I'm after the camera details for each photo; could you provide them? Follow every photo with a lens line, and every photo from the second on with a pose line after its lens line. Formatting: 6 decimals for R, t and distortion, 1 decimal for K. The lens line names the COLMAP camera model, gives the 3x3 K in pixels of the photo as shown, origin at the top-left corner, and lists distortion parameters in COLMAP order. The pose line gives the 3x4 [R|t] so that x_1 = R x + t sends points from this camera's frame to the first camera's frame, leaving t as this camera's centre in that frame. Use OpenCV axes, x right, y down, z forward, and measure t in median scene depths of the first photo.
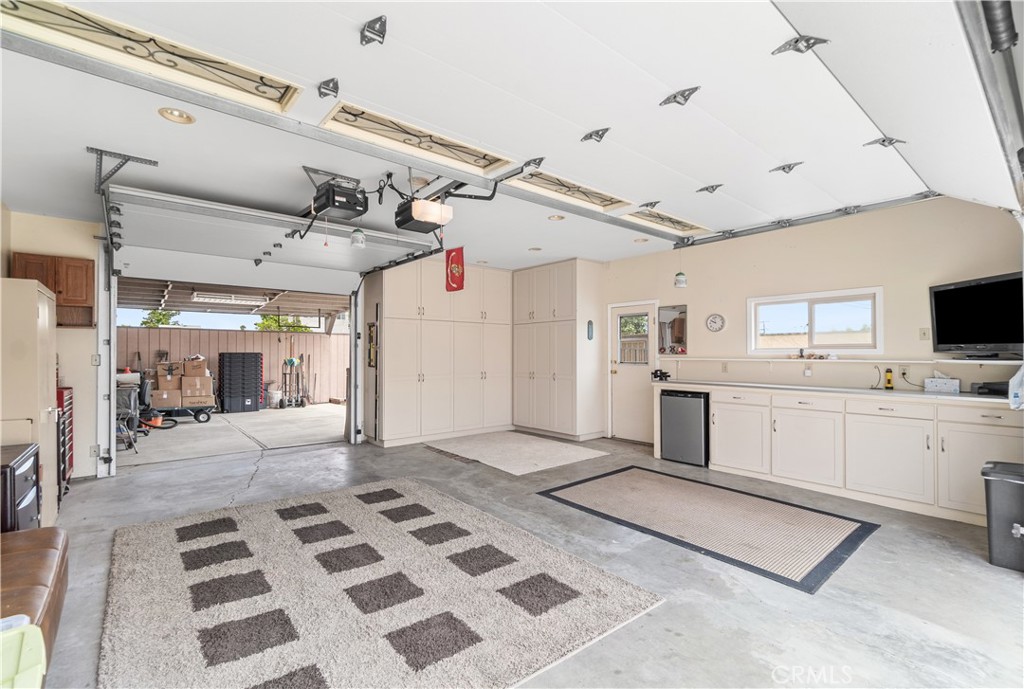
lens RADIAL K [[456.9, 0, 510.5], [0, 456.9, 351.0], [0, 0, 1]] dist [0.000566, 0.000161]
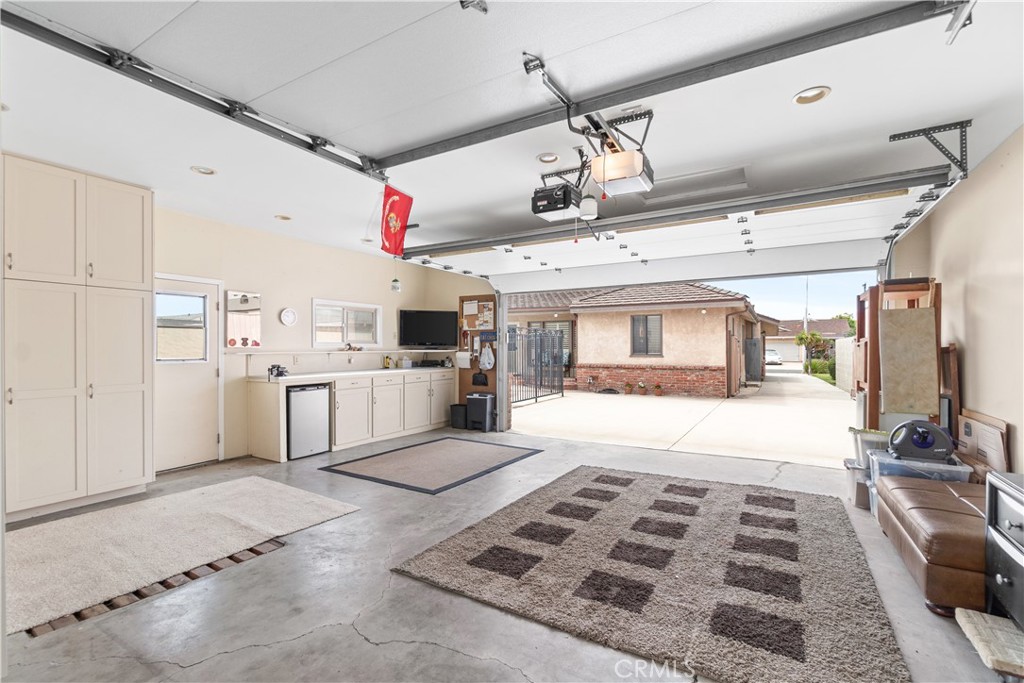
lens RADIAL K [[444.6, 0, 489.9], [0, 444.6, 346.7], [0, 0, 1]] dist [-0.002681, -0.000246]
pose [[-0.287283, -0.002591, 0.957842, -0.705258], [-0.007668, 0.999971, 0.000405, 0.001287], [-0.957815, -0.007228, -0.287294, 0.943755]]
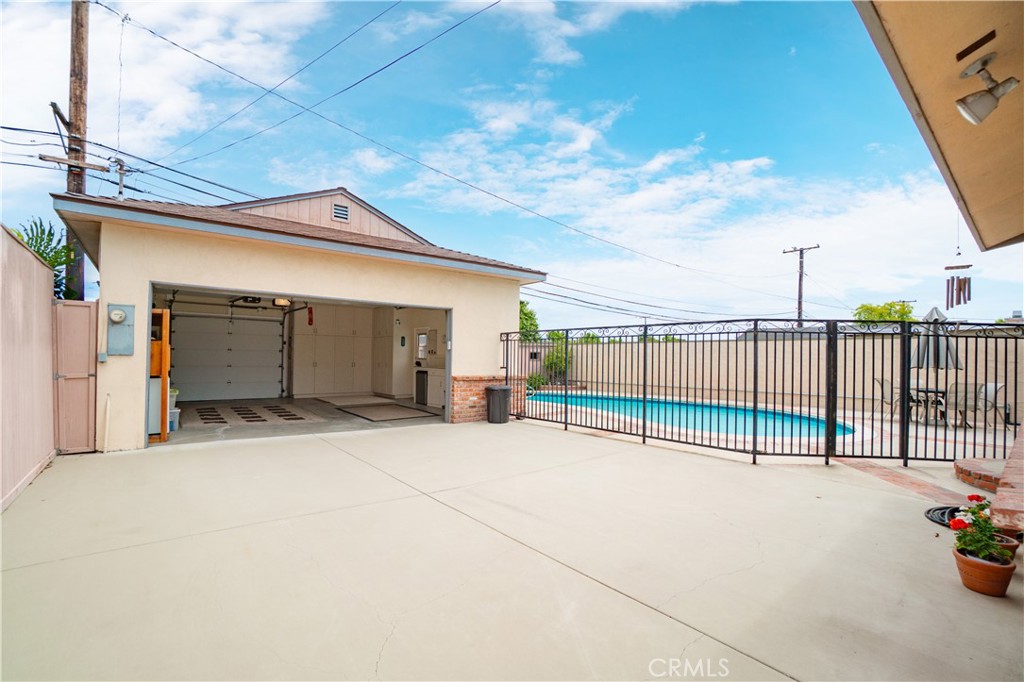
lens RADIAL K [[471.5, 0, 500.1], [0, 471.5, 355.7], [0, 0, 1]] dist [-0.001762, 0.000385]
pose [[0.998343, 0.014318, -0.055736, 0.913709], [-0.014142, 0.999894, 0.003545, 0.003165], [0.055781, -0.002751, 0.998439, -1.267783]]
